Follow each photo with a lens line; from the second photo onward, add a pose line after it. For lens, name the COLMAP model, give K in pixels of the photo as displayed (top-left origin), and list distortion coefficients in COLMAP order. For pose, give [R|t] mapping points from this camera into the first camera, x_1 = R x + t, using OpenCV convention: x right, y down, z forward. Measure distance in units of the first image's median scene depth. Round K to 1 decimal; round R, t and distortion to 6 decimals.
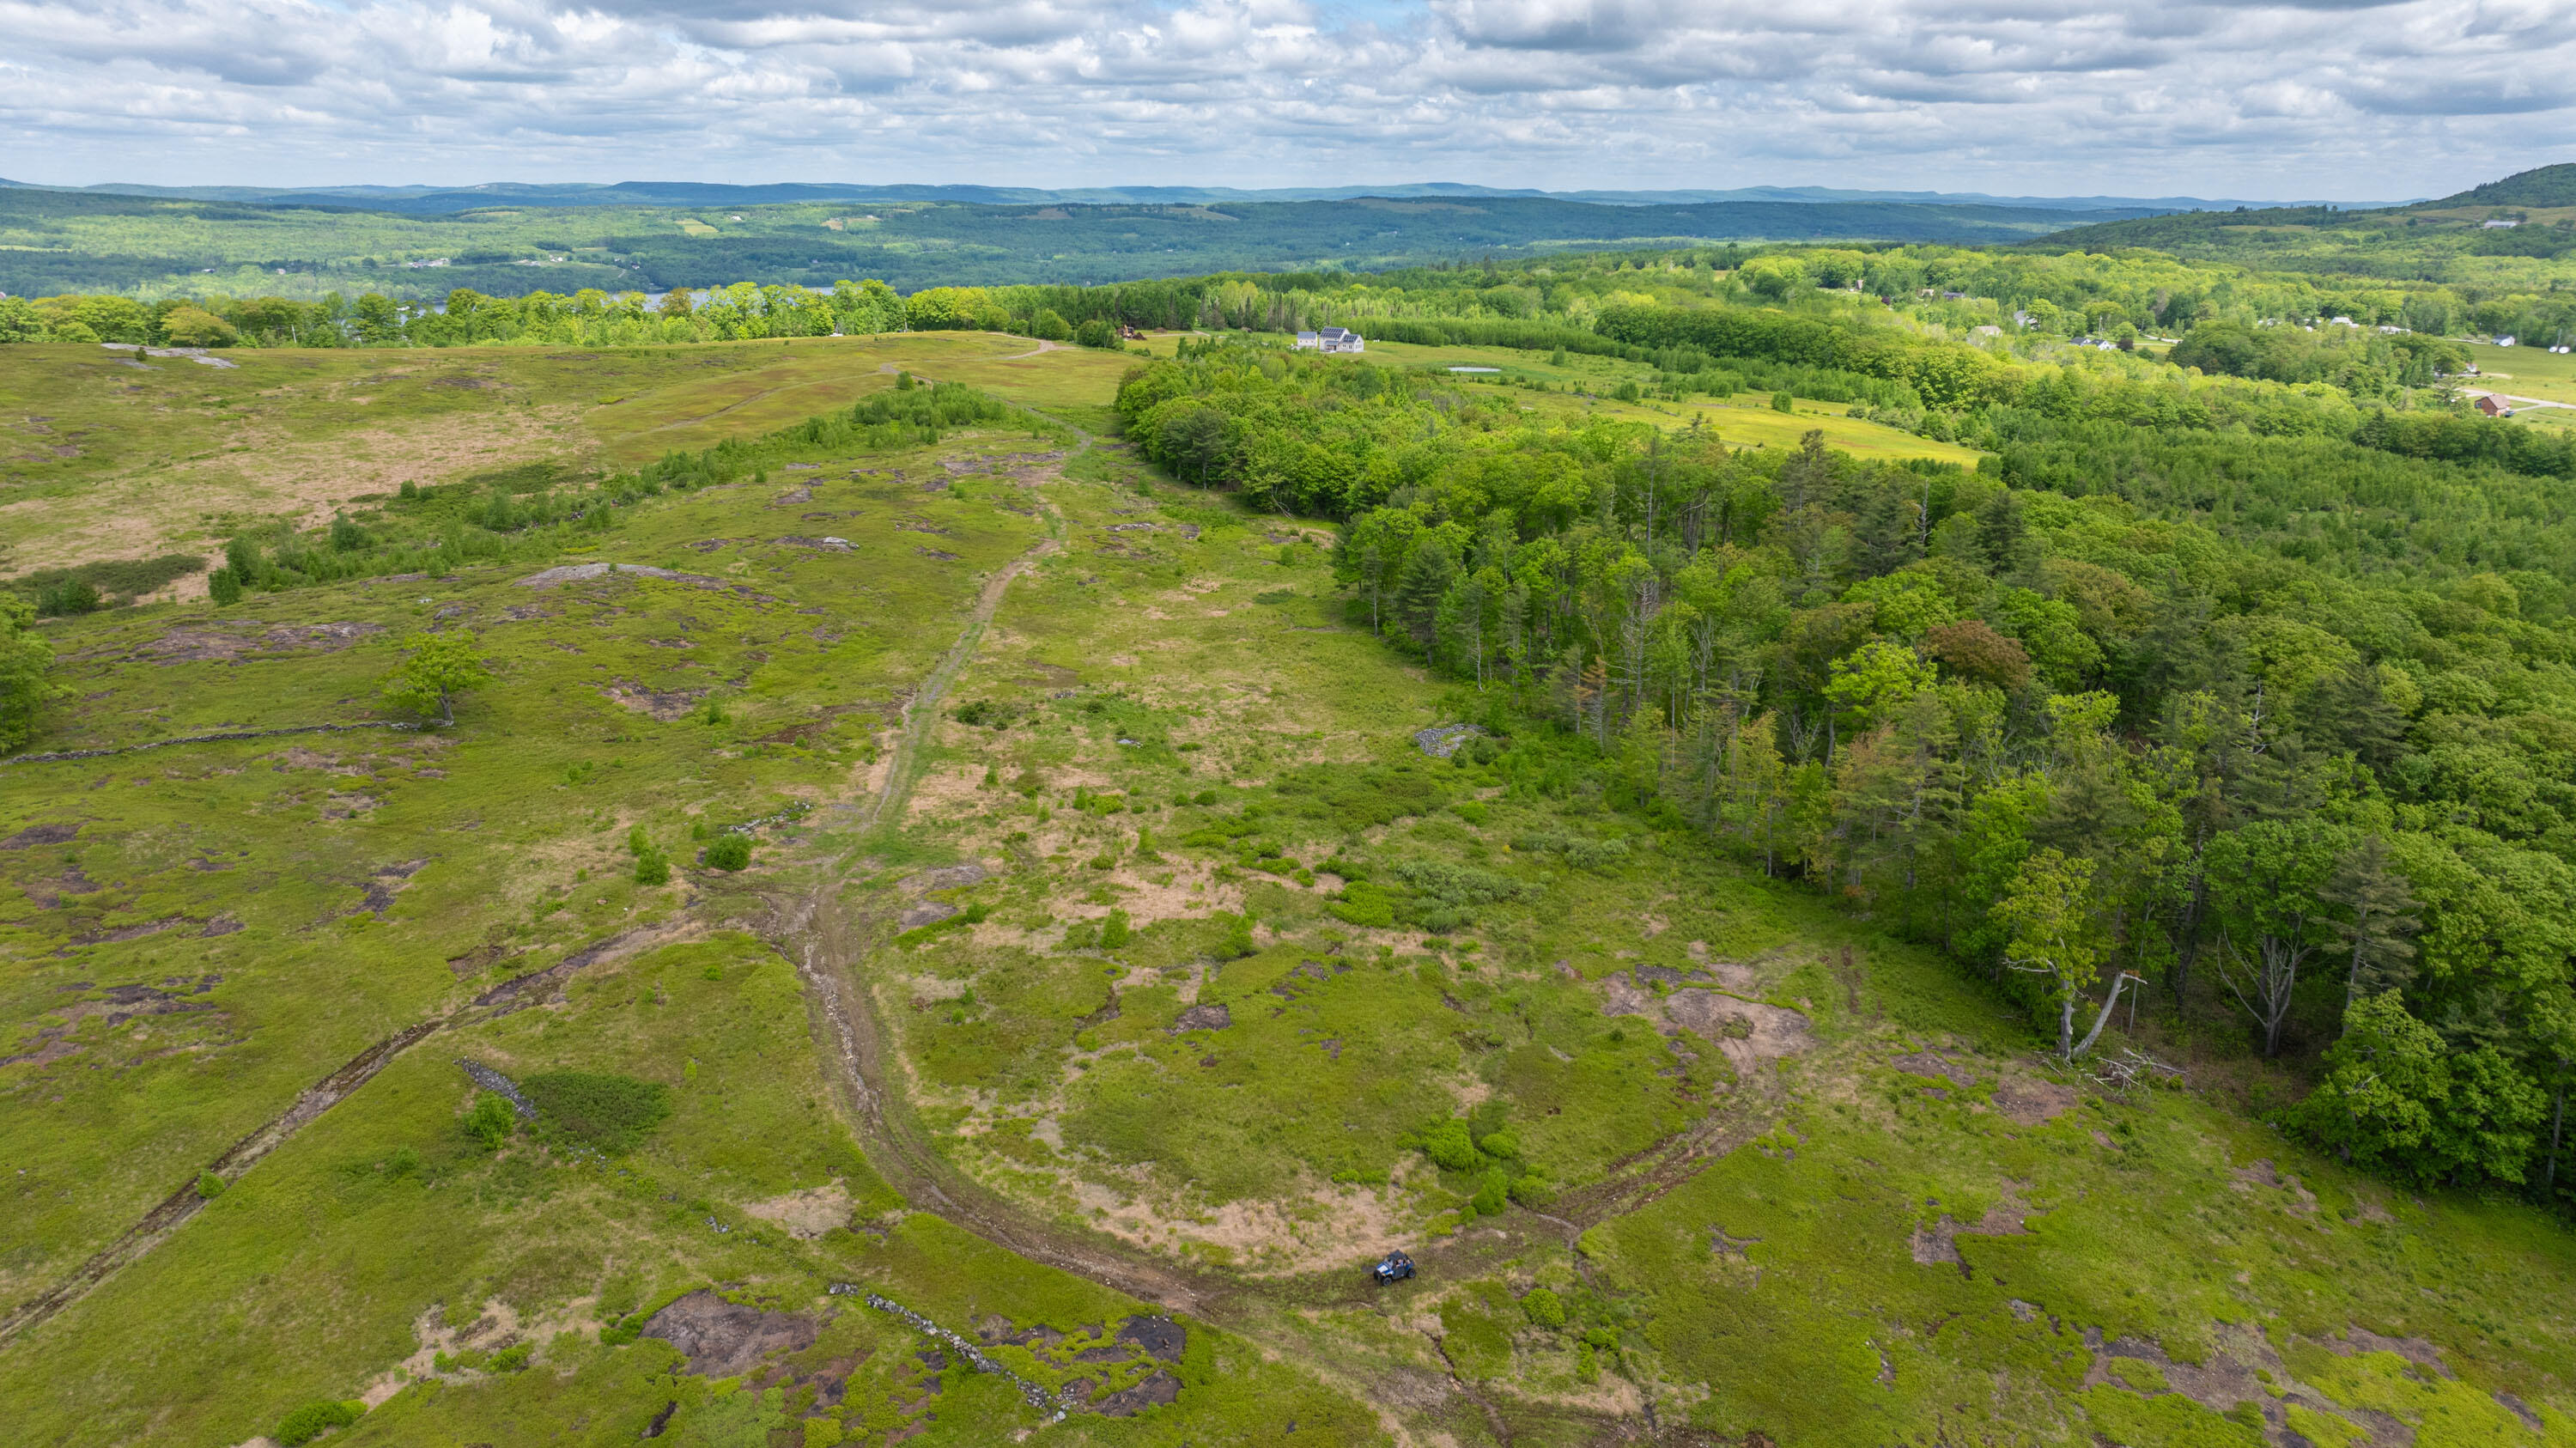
lens RADIAL K [[1787.8, 0, 1297.4], [0, 1787.8, 705.8], [0, 0, 1]] dist [-0.042180, 0.035892]
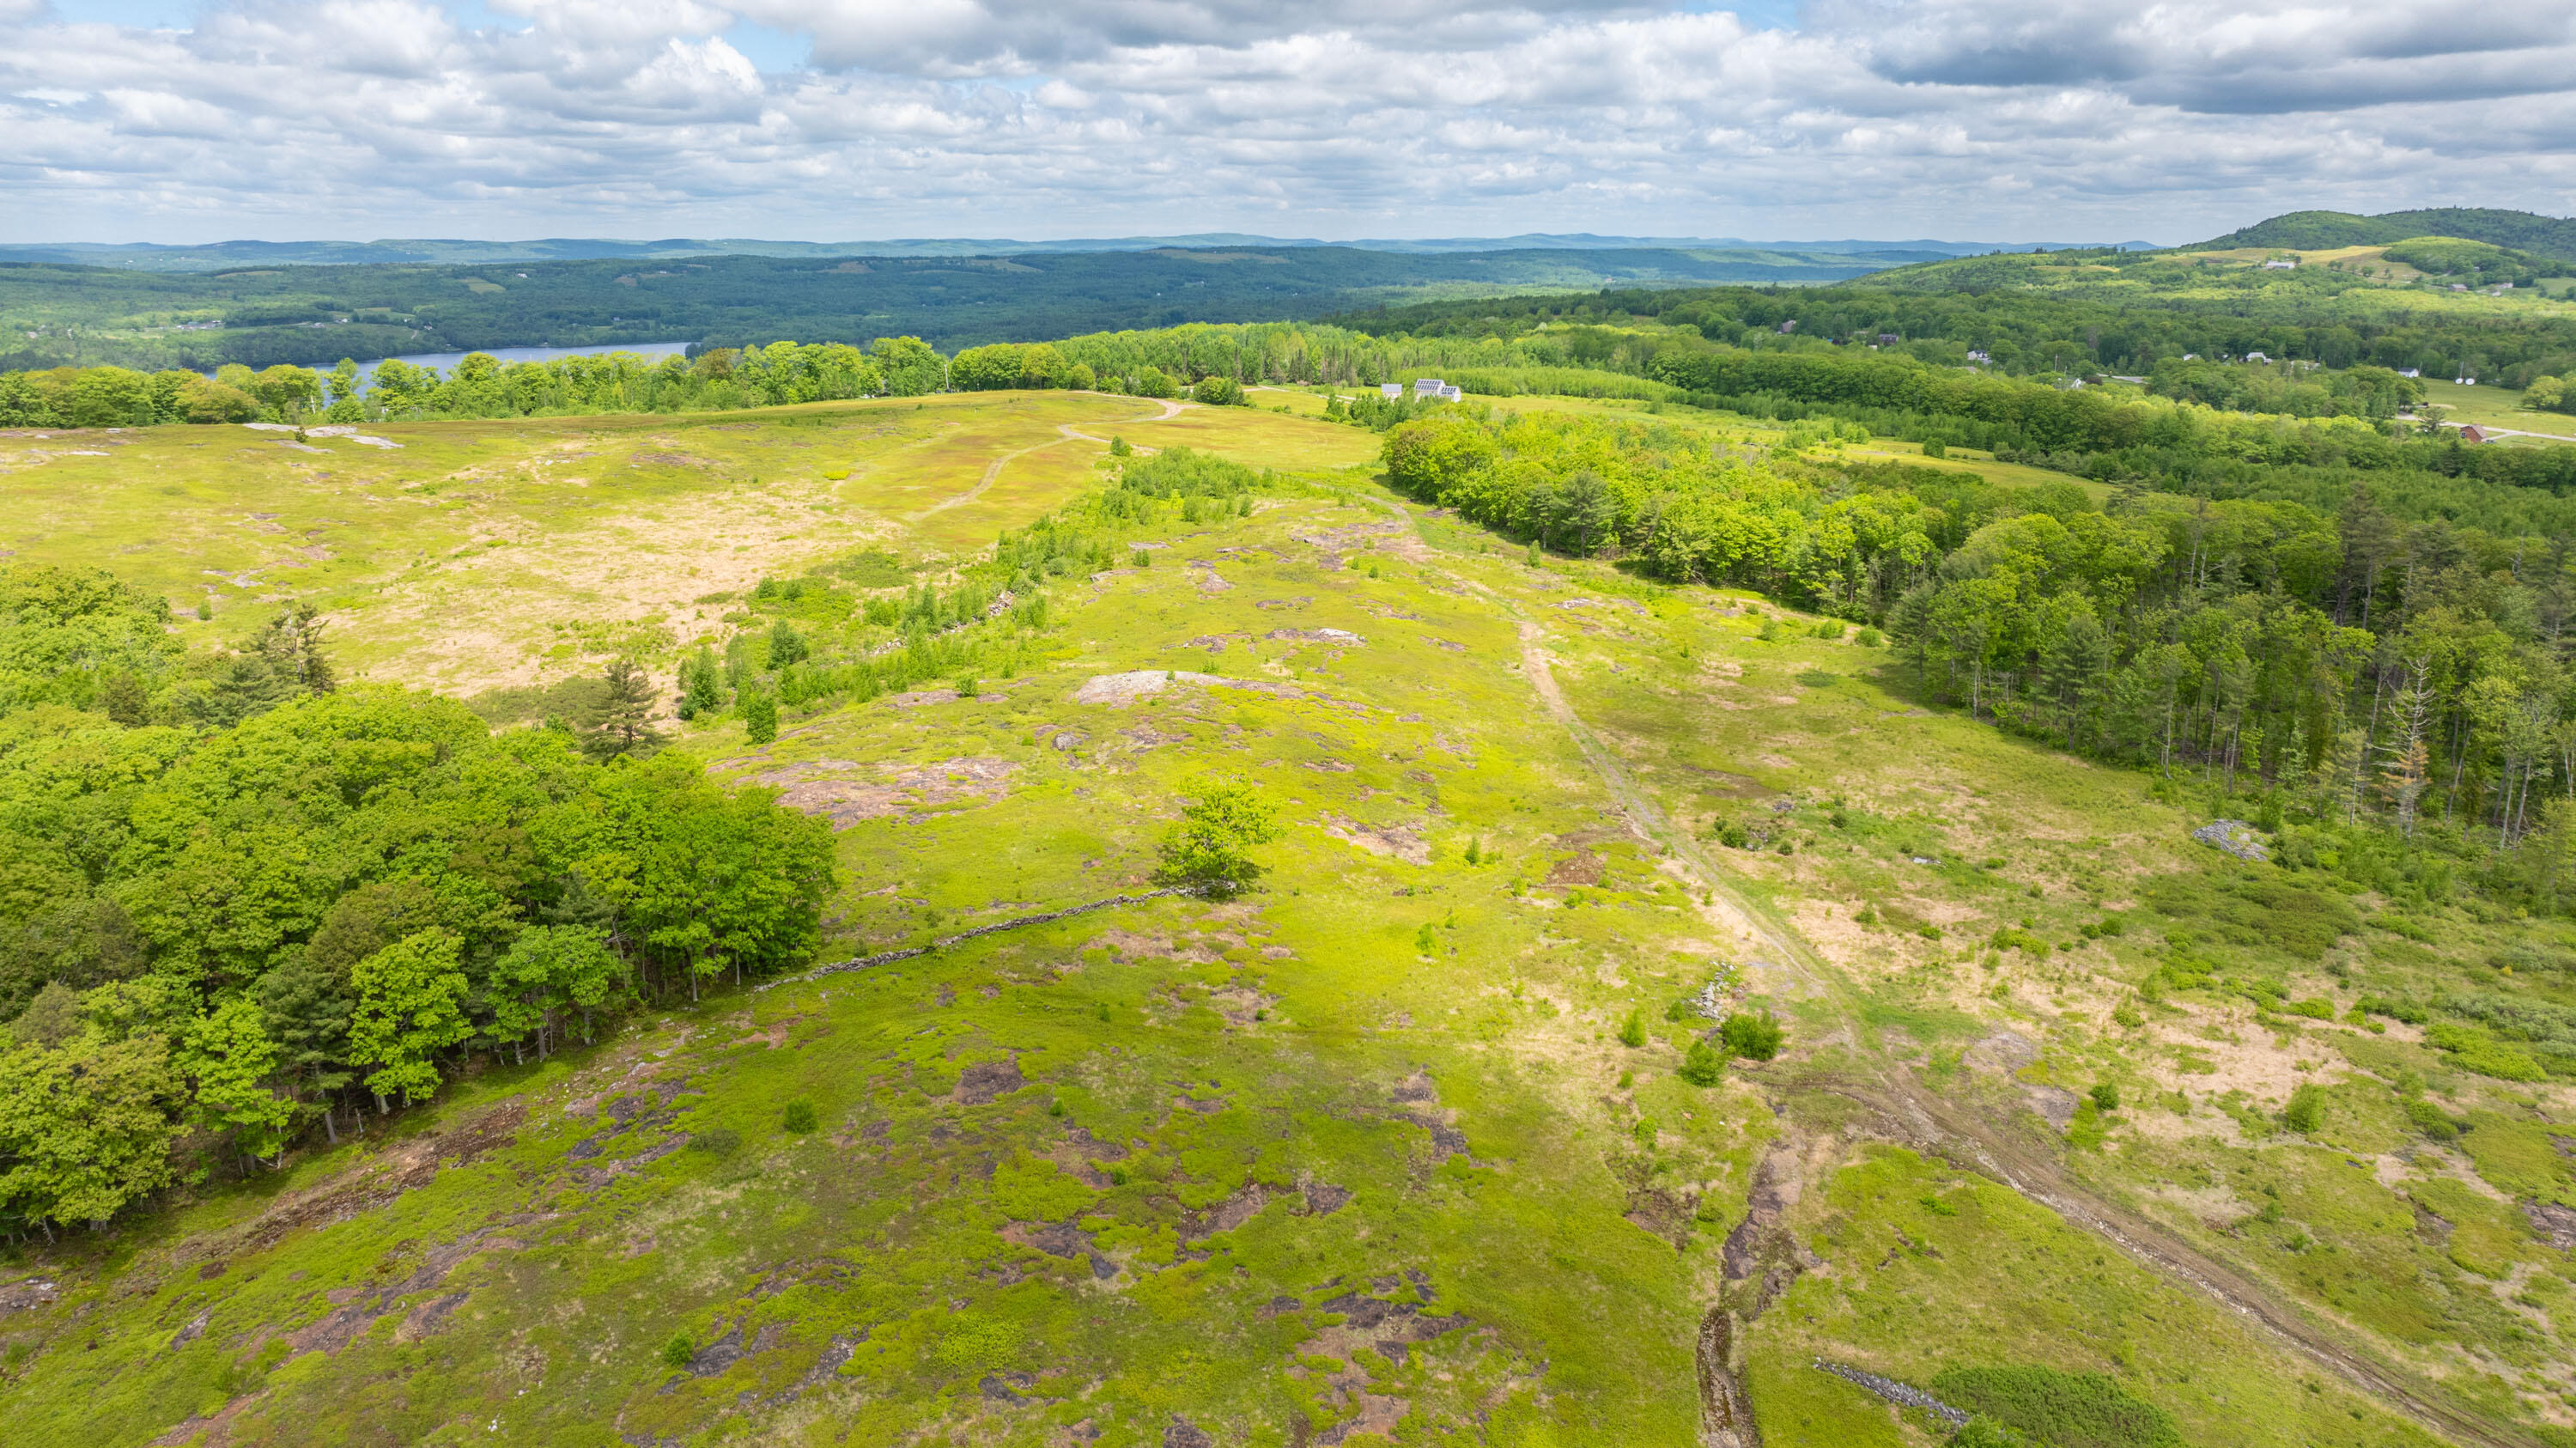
lens RADIAL K [[1787.8, 0, 1292.4], [0, 1787.8, 711.9], [0, 0, 1]] dist [-0.042180, 0.035892]
pose [[0.992772, -0.038374, 0.113718, -0.557626], [0.040998, 0.998942, -0.020822, -0.052759], [-0.112799, 0.025334, 0.993295, 0.188724]]
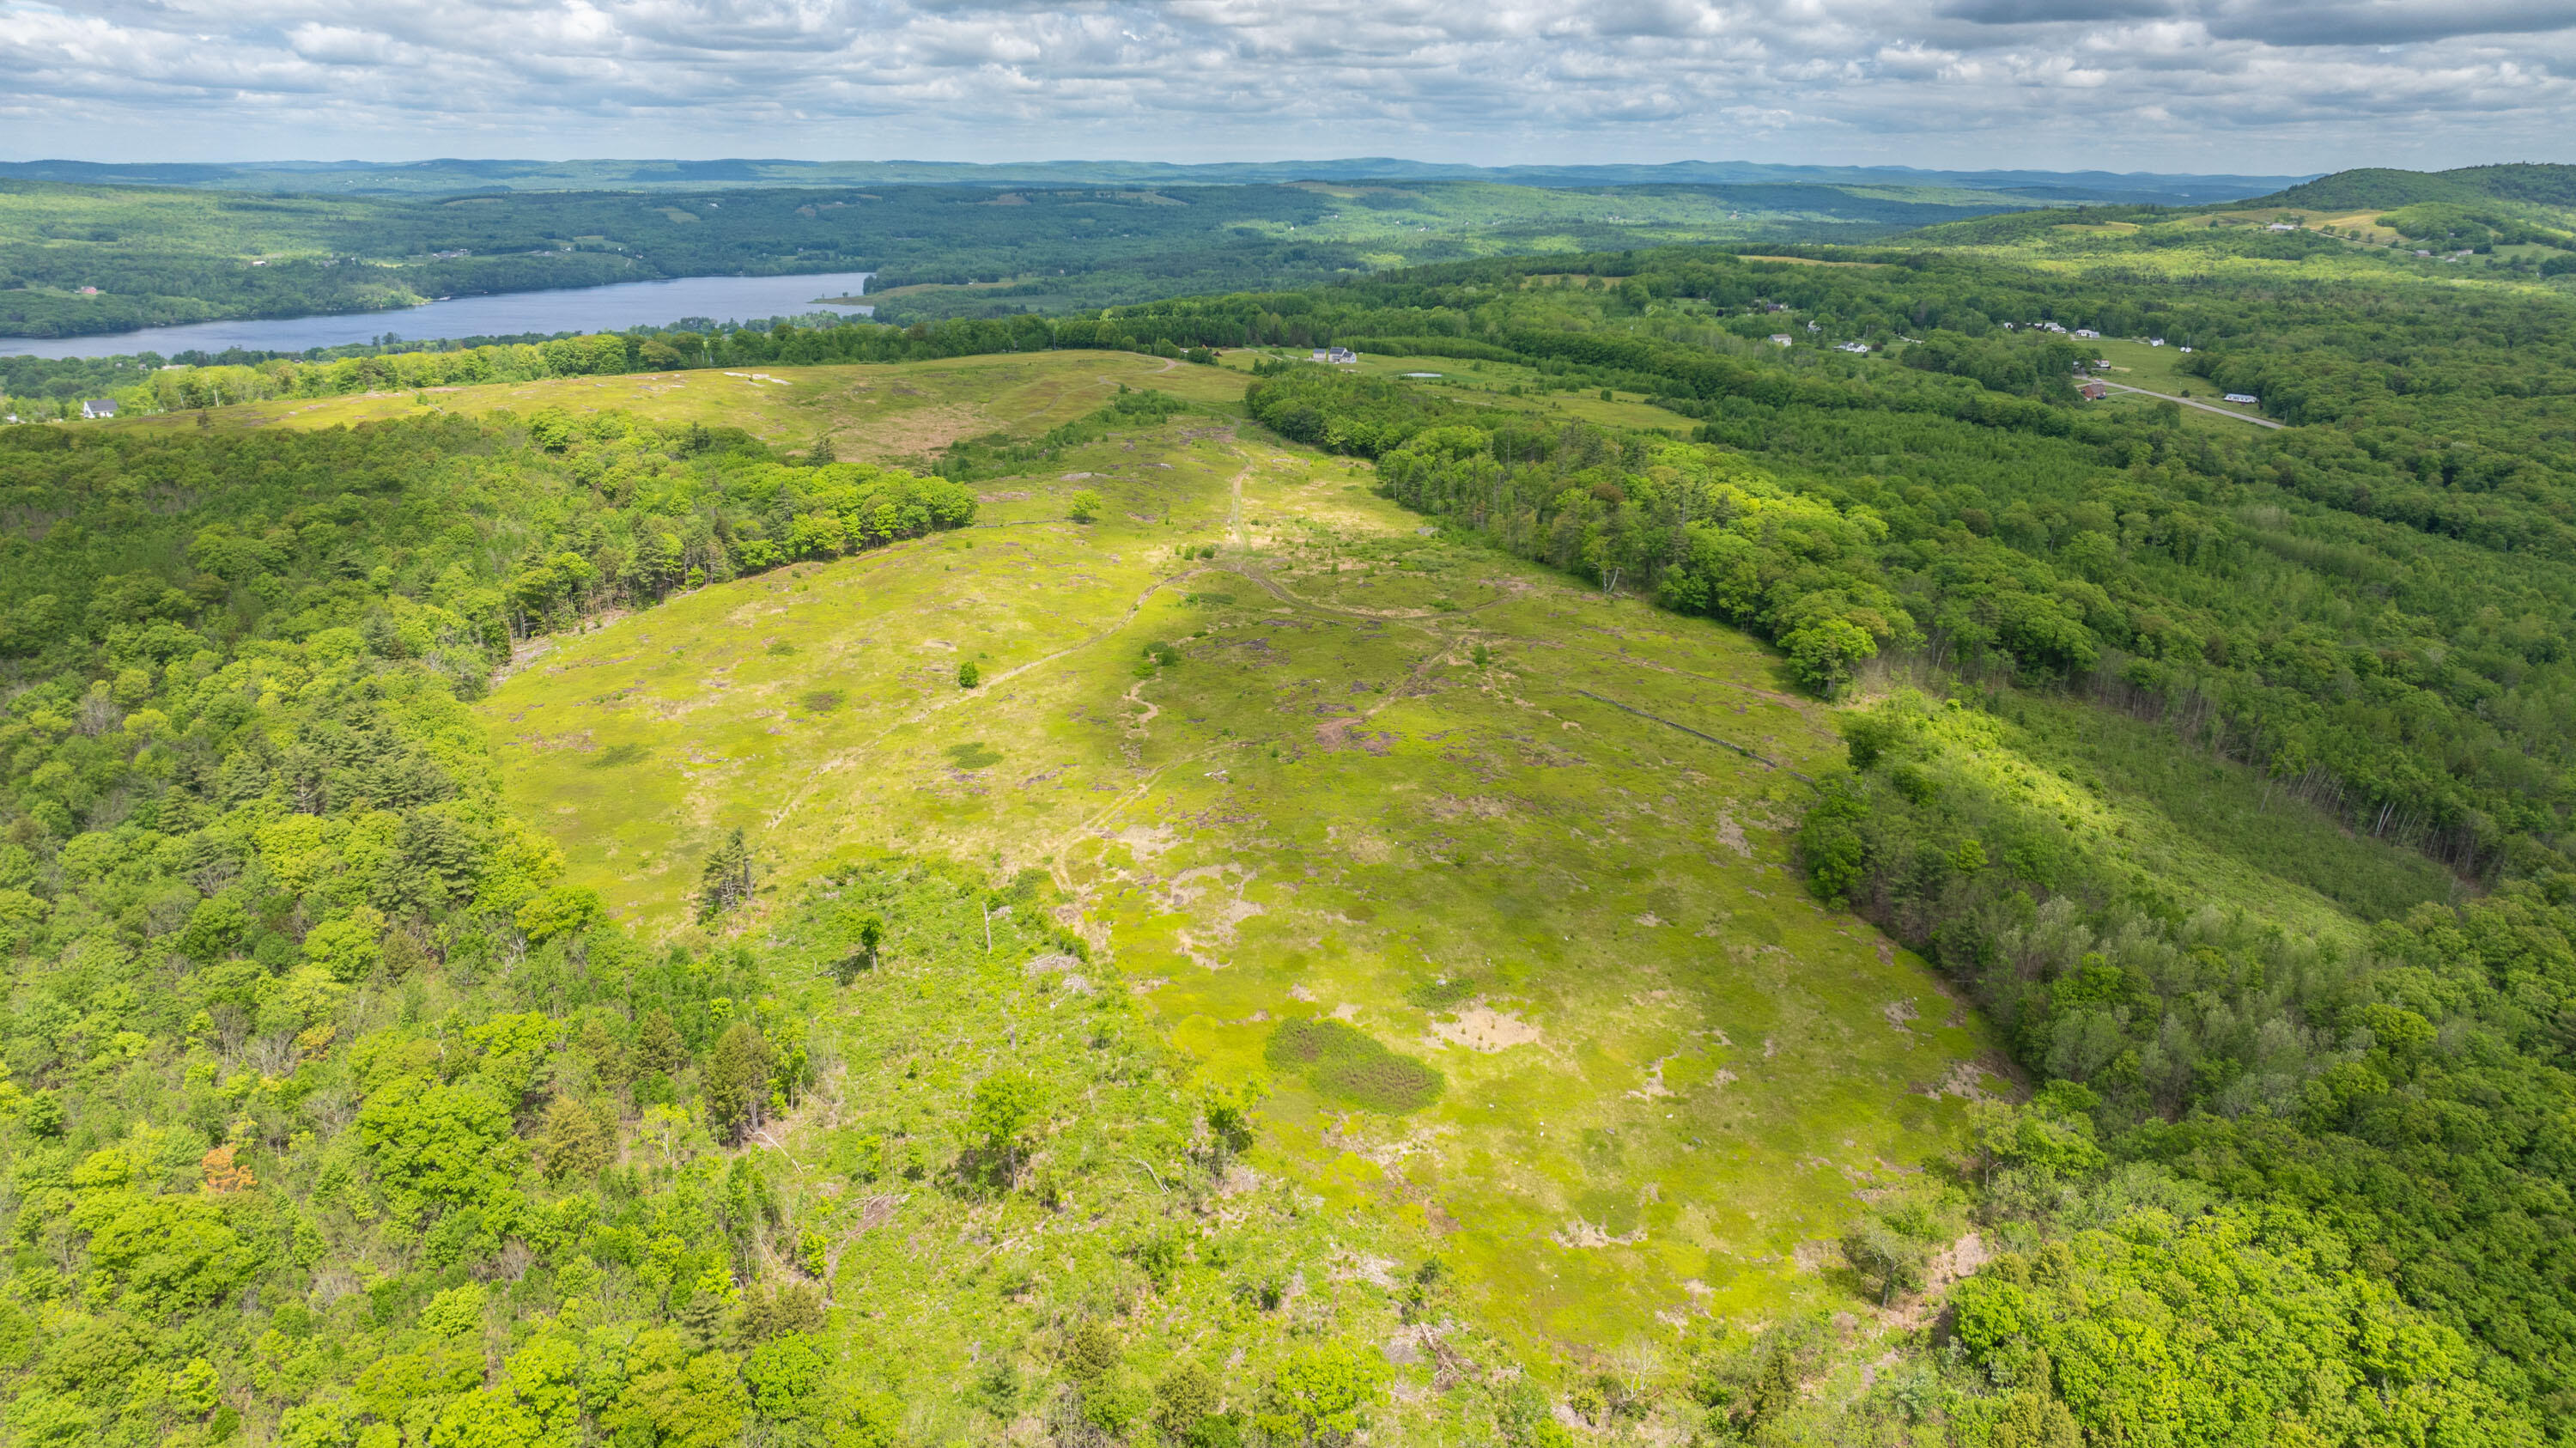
lens RADIAL K [[1787.8, 0, 1304.9], [0, 1787.8, 731.0], [0, 0, 1]] dist [-0.042180, 0.035892]
pose [[0.999194, -0.011328, 0.038498, -0.246552], [0.010213, 0.999526, 0.029047, 0.281373], [-0.038809, -0.028630, 0.998836, -2.006051]]
